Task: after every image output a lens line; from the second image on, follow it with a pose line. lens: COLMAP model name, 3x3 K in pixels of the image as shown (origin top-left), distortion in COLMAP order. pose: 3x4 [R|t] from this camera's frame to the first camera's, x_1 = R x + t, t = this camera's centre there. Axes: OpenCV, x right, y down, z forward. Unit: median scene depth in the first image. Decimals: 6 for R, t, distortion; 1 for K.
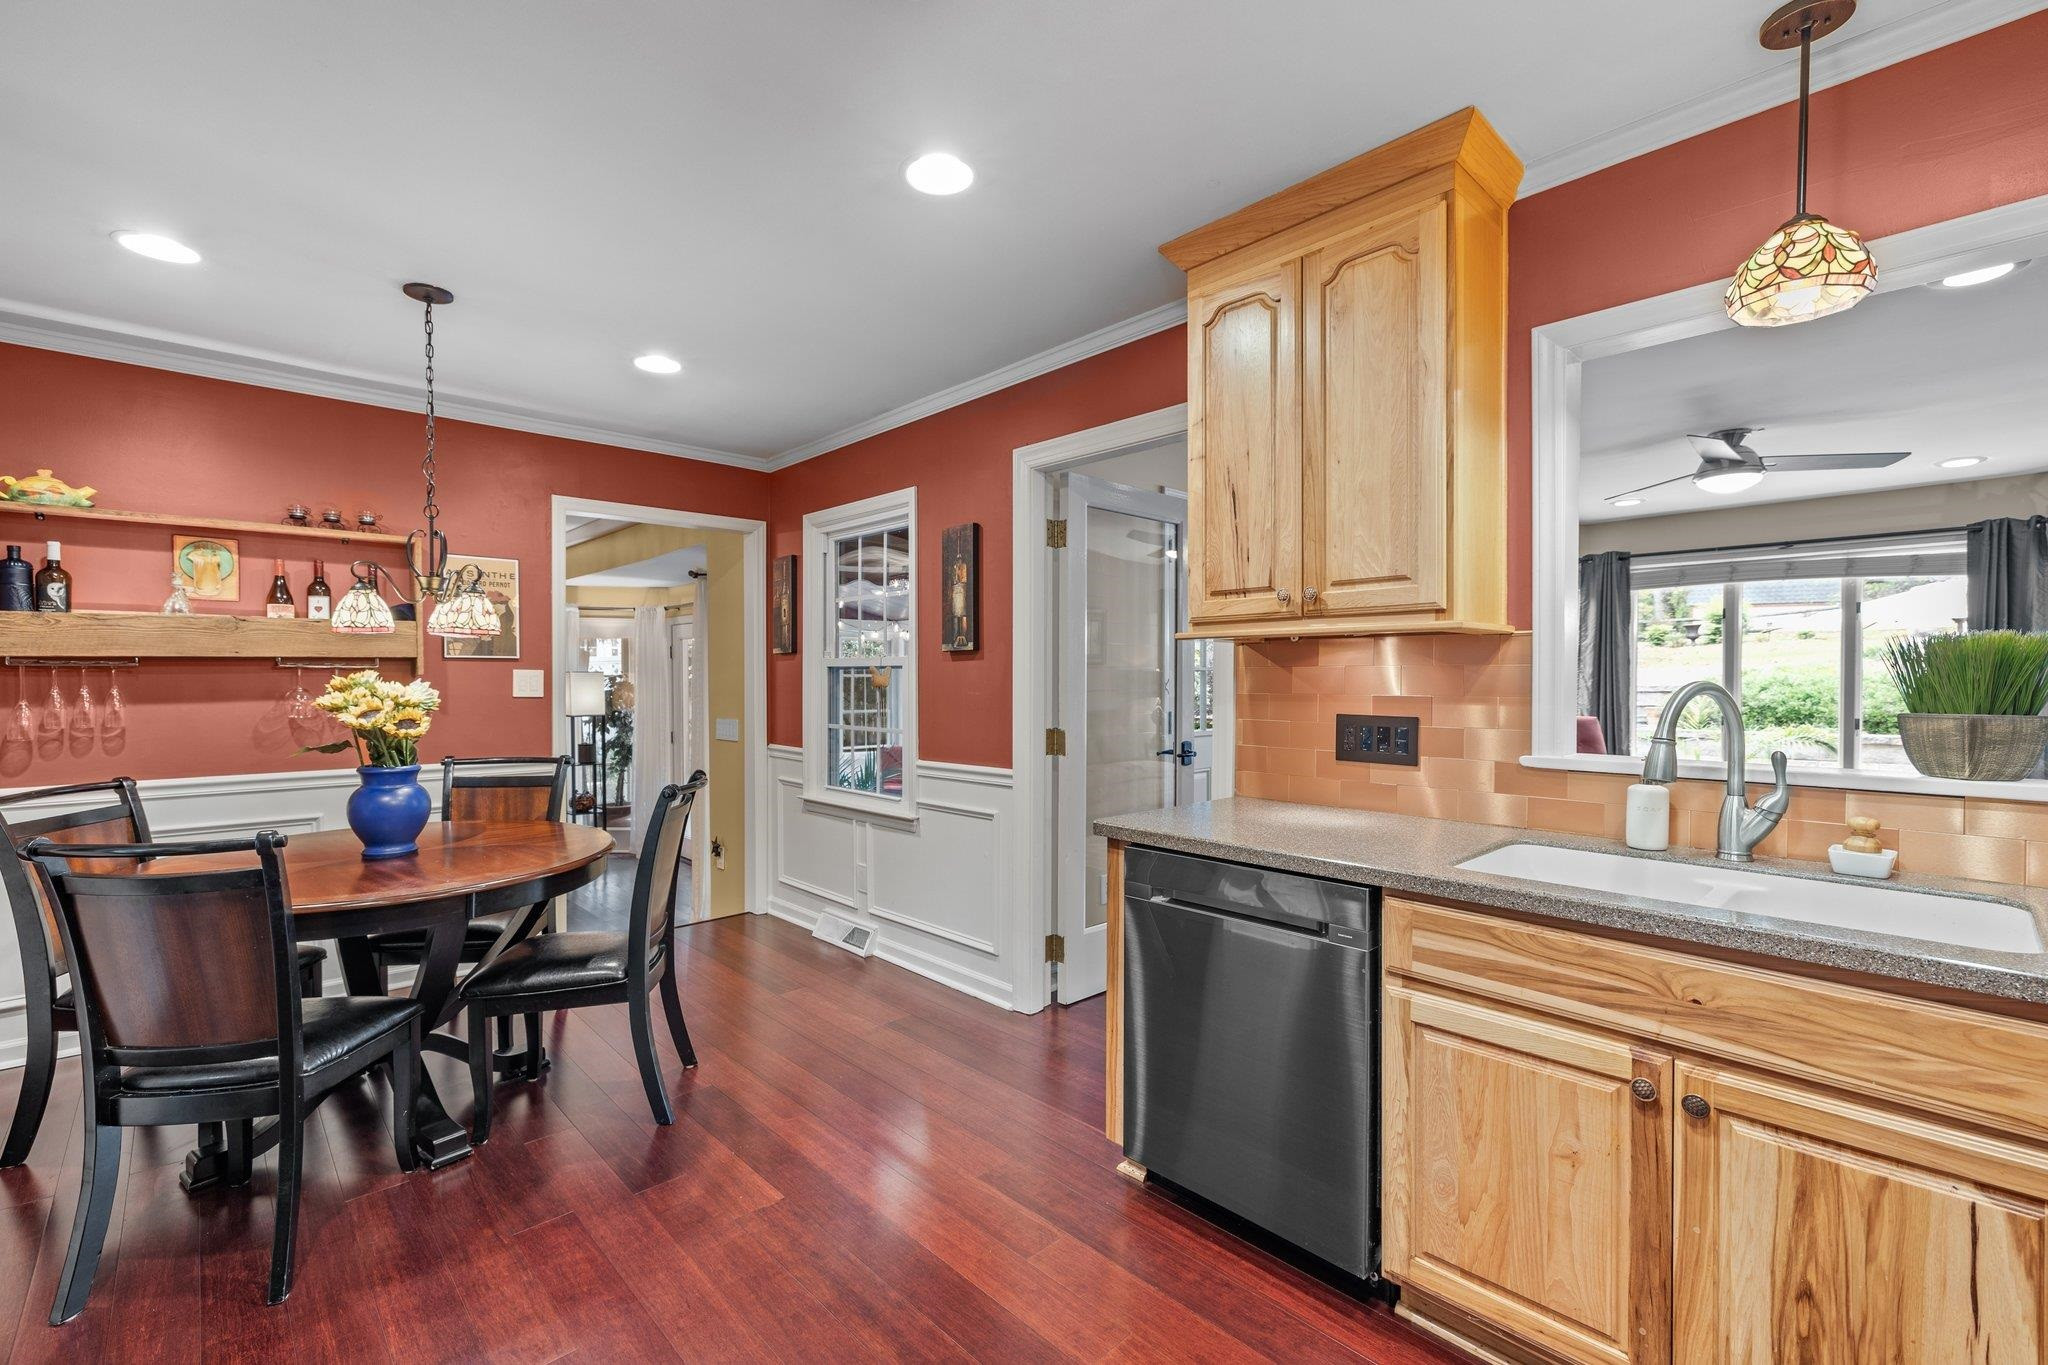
lens RADIAL K [[887.0, 0, 1024.0], [0, 887.0, 682.5], [0, 0, 1]] dist [-0.000796, -0.000356]
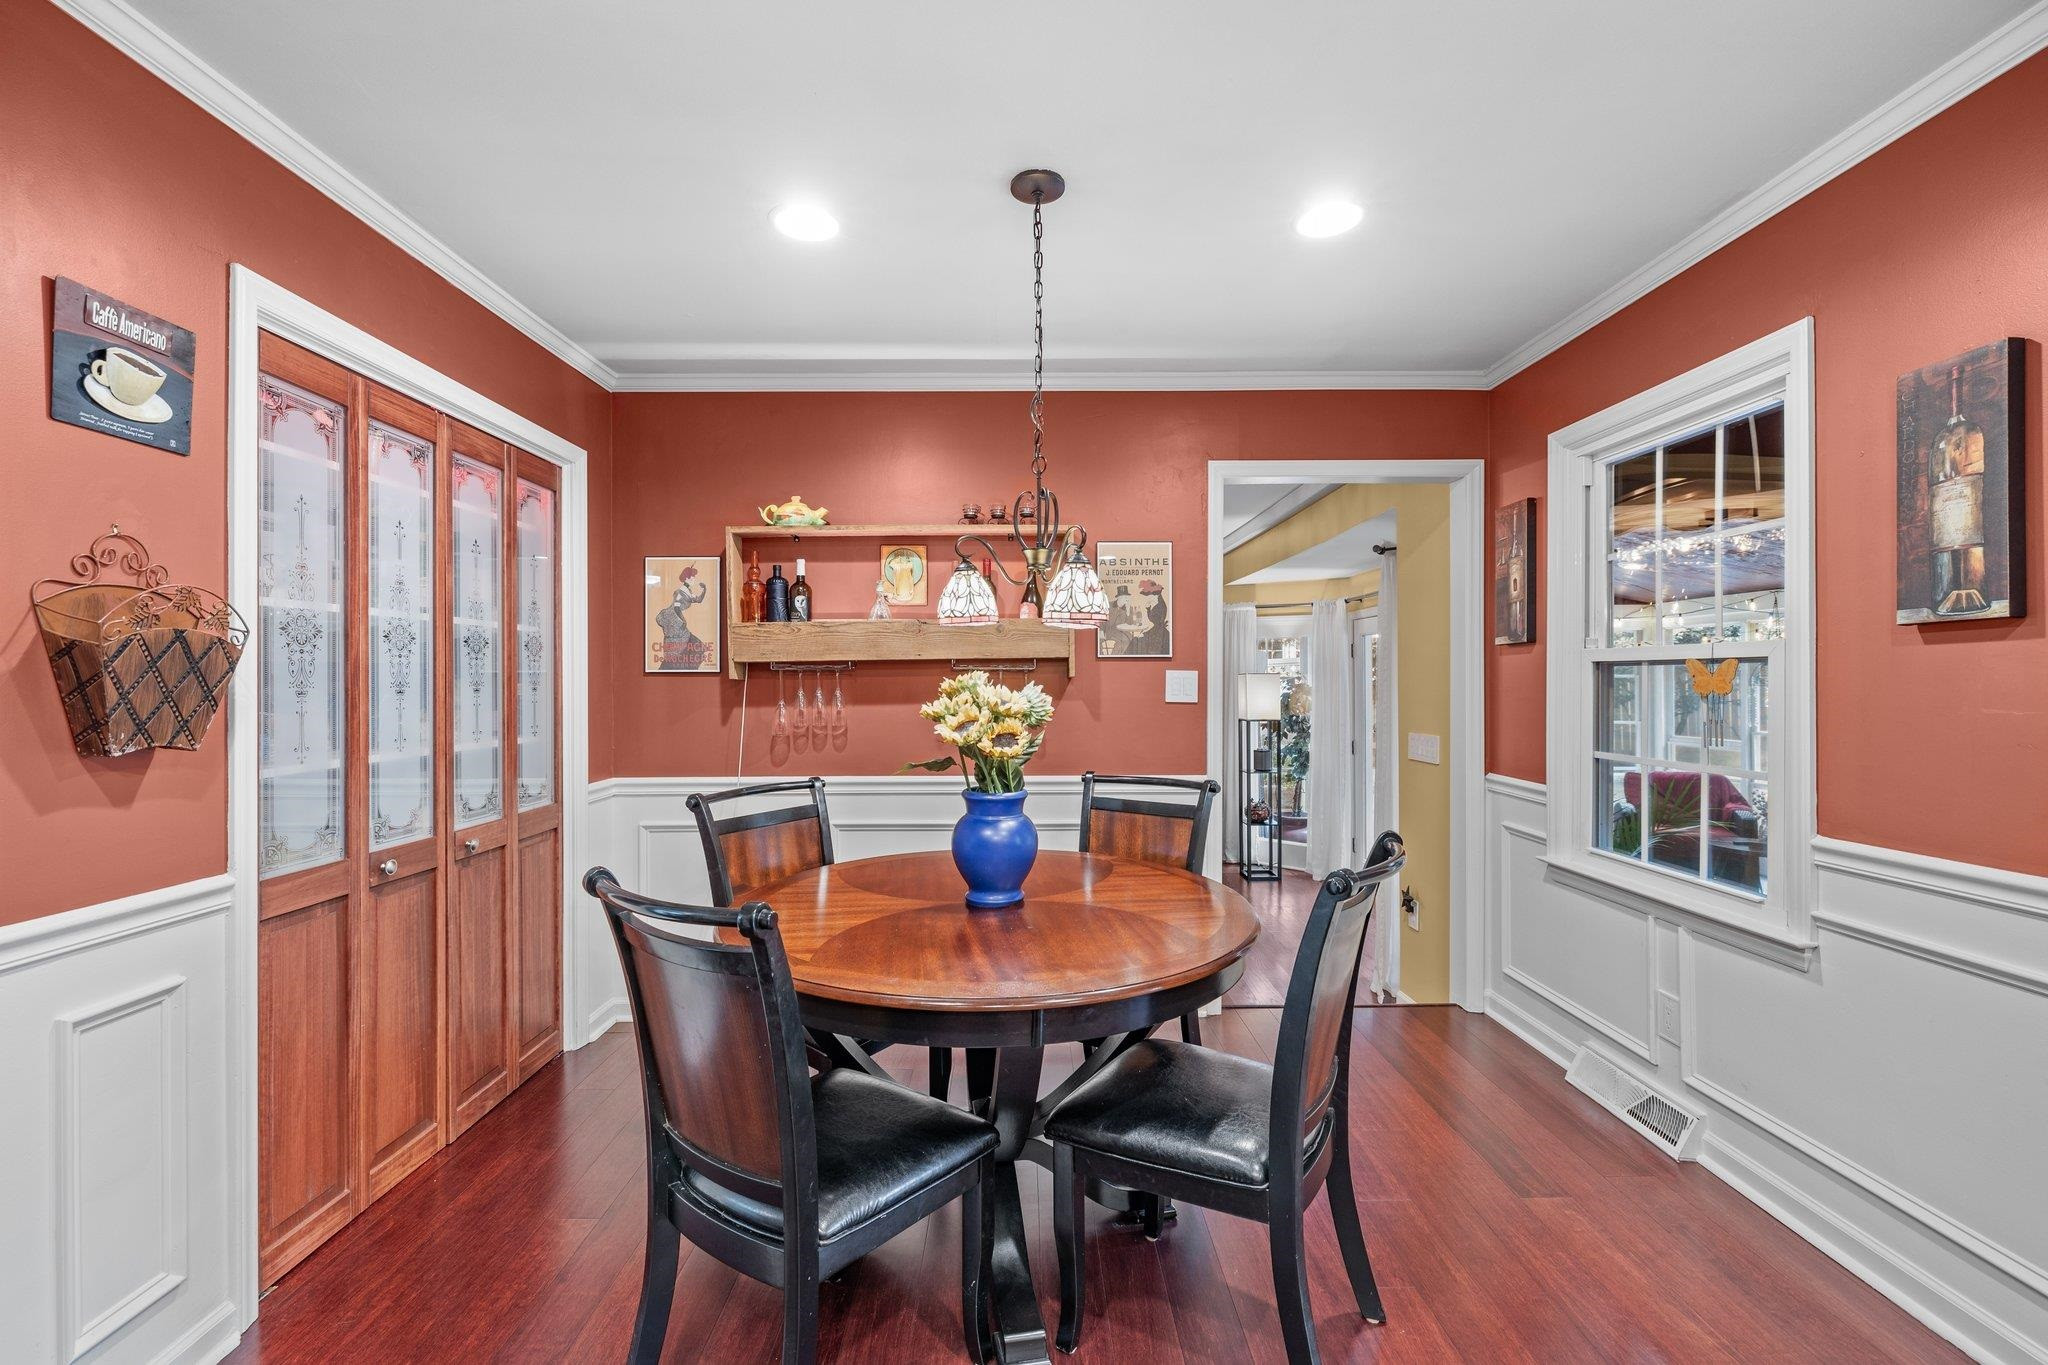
lens RADIAL K [[852.8, 0, 1021.2], [0, 852.8, 689.1], [0, 0, 1]] dist [0.000256, 0.000247]
pose [[0.730653, 0.005894, -0.682723, -0.130164], [-0.001738, 0.999976, 0.006773, -0.001975], [0.682747, -0.003762, 0.730646, 0.341218]]
